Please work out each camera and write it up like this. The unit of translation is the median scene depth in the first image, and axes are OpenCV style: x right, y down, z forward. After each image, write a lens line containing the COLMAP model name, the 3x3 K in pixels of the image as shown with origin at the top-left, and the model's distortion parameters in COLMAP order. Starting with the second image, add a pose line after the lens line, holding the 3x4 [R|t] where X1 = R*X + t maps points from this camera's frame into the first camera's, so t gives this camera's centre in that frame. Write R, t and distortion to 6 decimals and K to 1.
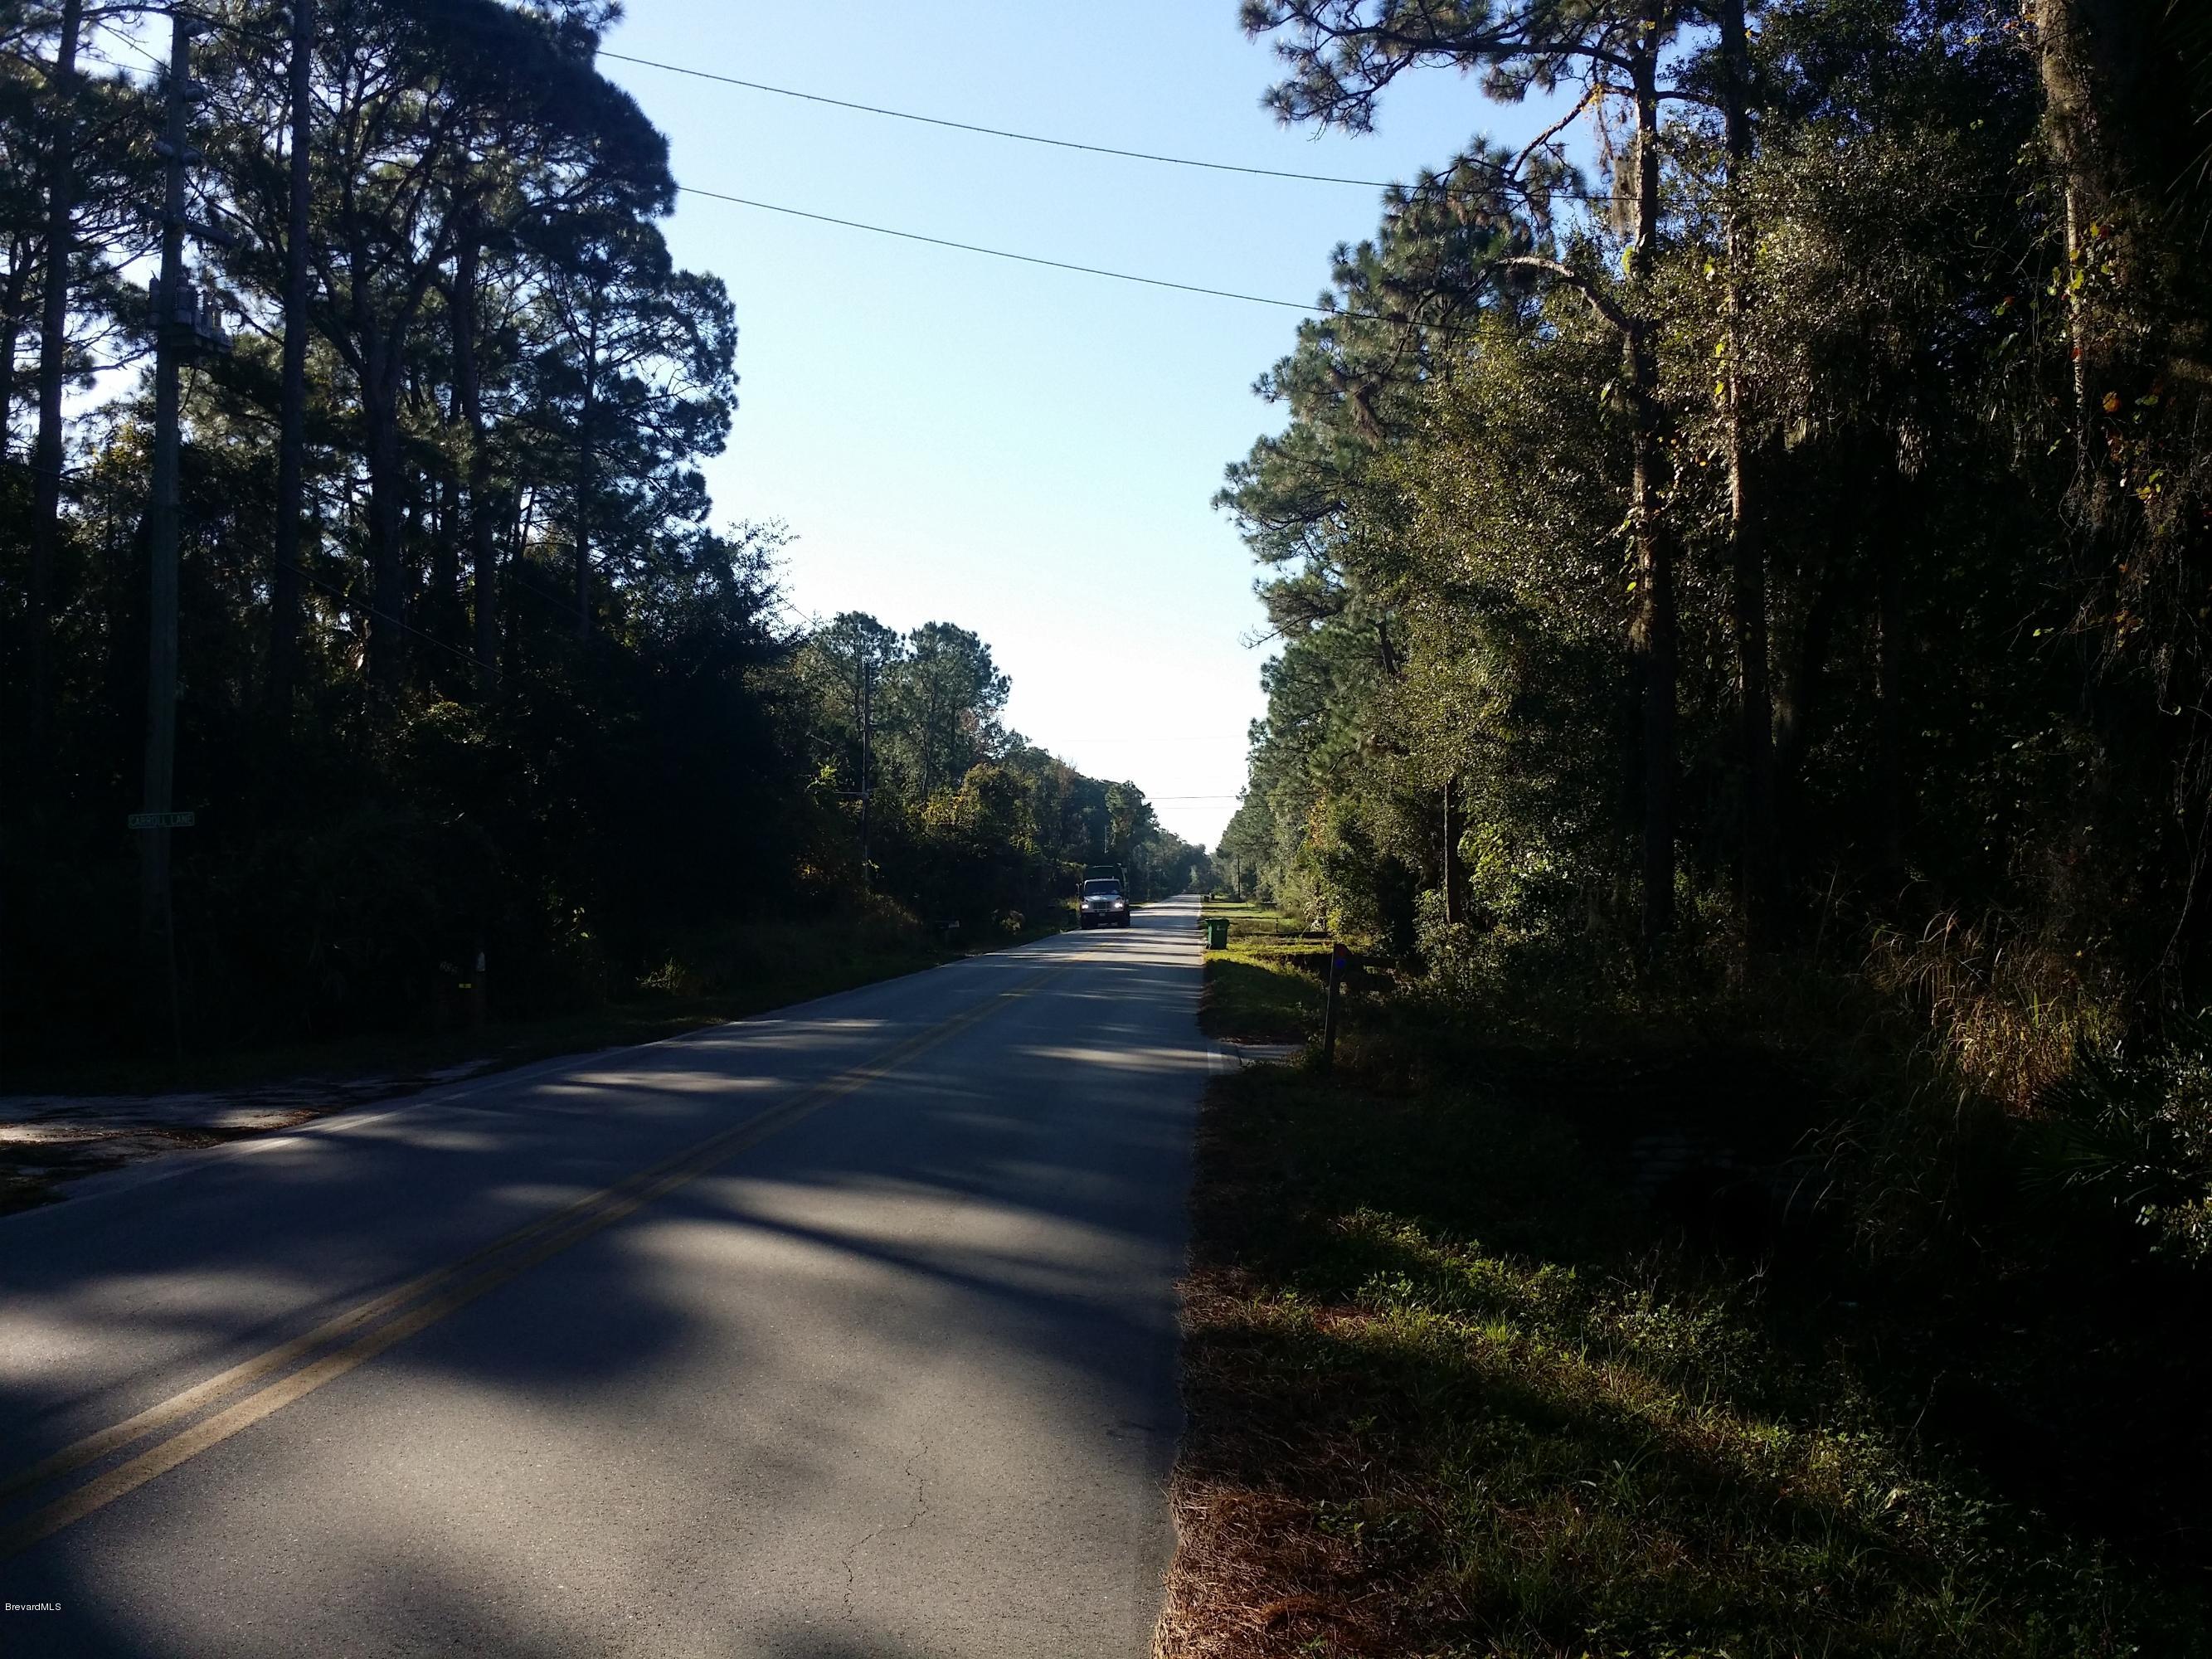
lens RADIAL K [[1943.5, 0, 1106.0], [0, 1943.5, 829.5], [0, 0, 1]] dist [0.003183, -0.093109]
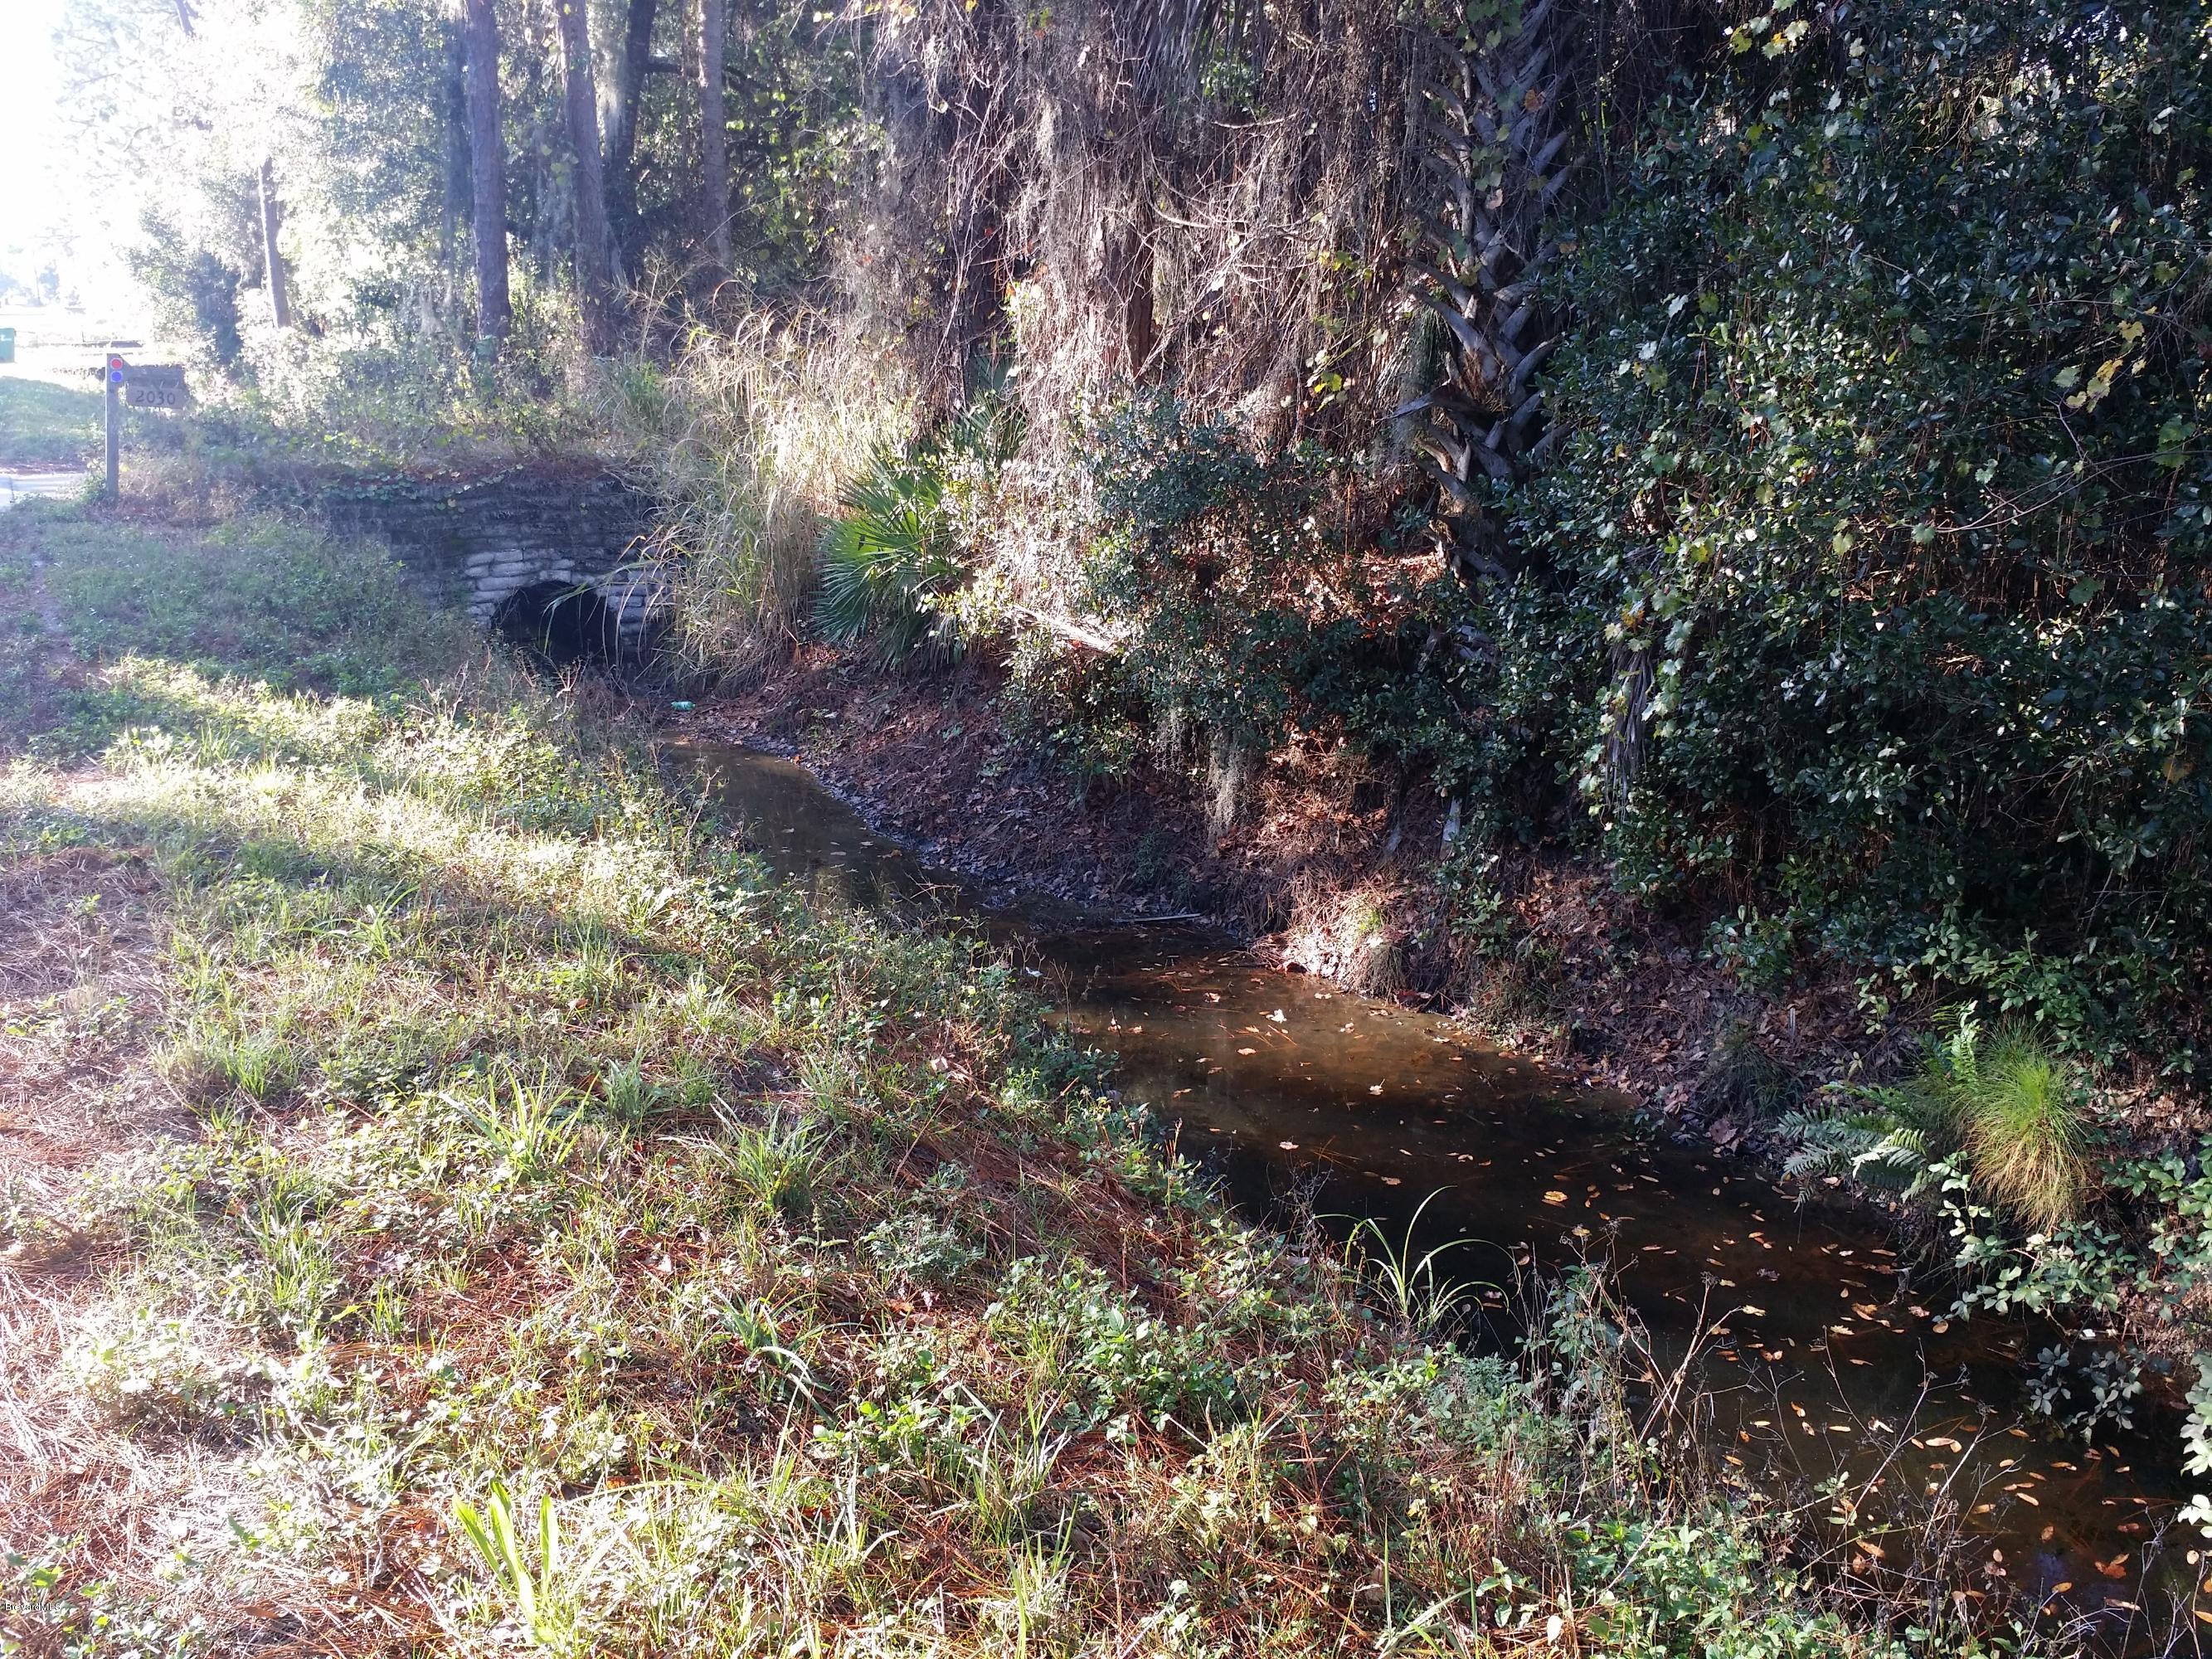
lens RADIAL K [[1943.5, 0, 1106.0], [0, 1943.5, 829.5], [0, 0, 1]] dist [0.003183, -0.093109]
pose [[0.852015, -0.132371, 0.506505, 0.046675], [-0.024058, 0.956583, 0.290465, 0.002200], [-0.522964, -0.259667, 0.811839, 0.023468]]
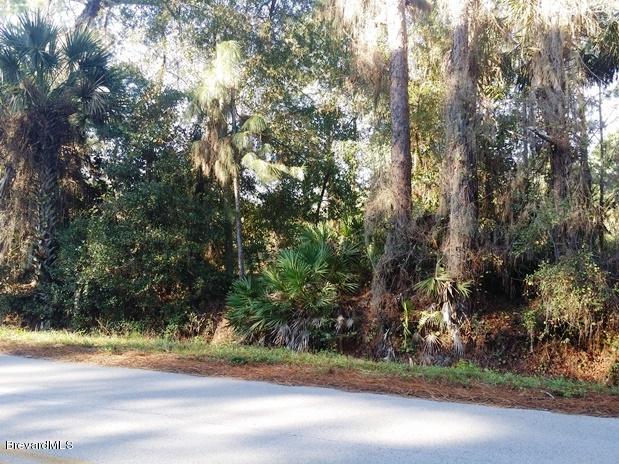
lens RADIAL K [[543.8, 0, 309.5], [0, 543.8, 232.0], [0, 0, 1]] dist [0.003183, -0.093109]
pose [[0.248899, 0.037860, 0.967789, -0.554732], [-0.051865, 0.998323, -0.025715, -0.000213], [-0.967140, -0.043794, 0.250445, -0.360269]]
